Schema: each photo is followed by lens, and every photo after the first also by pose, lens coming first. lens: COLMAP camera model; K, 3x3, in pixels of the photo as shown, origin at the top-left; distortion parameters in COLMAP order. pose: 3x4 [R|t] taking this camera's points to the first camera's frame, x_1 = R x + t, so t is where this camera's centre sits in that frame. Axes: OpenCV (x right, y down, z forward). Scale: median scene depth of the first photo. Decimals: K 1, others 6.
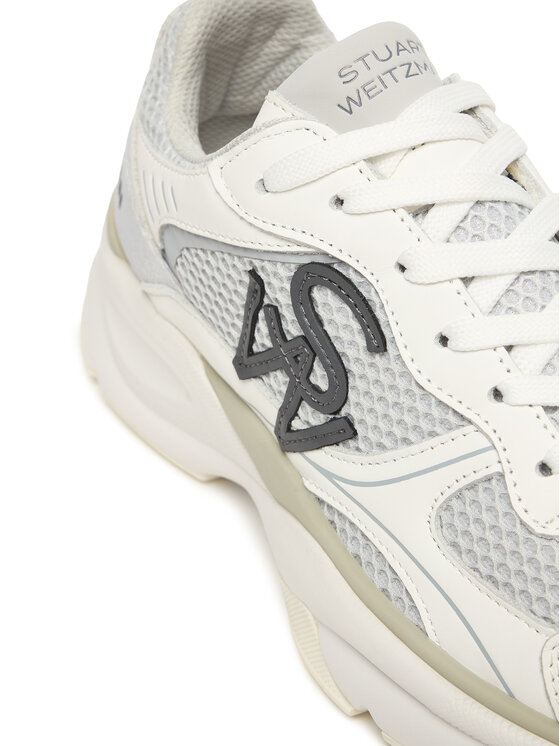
lens RADIAL K [[1890.2, 0, 280.7], [0, 1890.2, 371.7], [0, 0, 1]] dist [-0.167100, 0.000000]
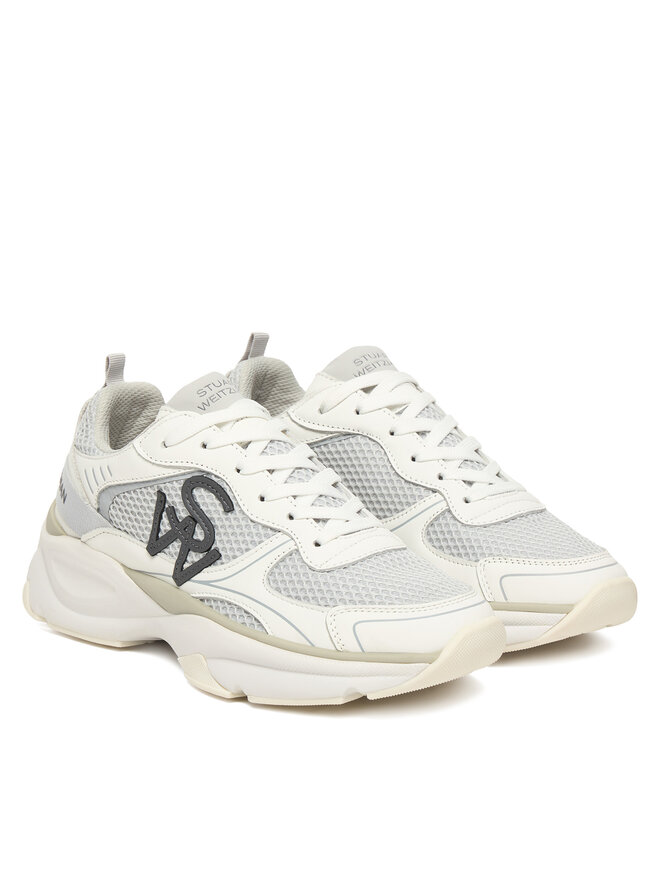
lens RADIAL K [[2542.8, 0, 329.0], [0, 2542.8, 439.5], [0, 0, 1]] dist [0.113624, 0.000000]
pose [[0.976158, -0.019308, 0.216202, -0.430128], [0.101935, 0.920151, -0.378062, 0.953484], [-0.191639, 0.391087, 0.900181, -1.506648]]
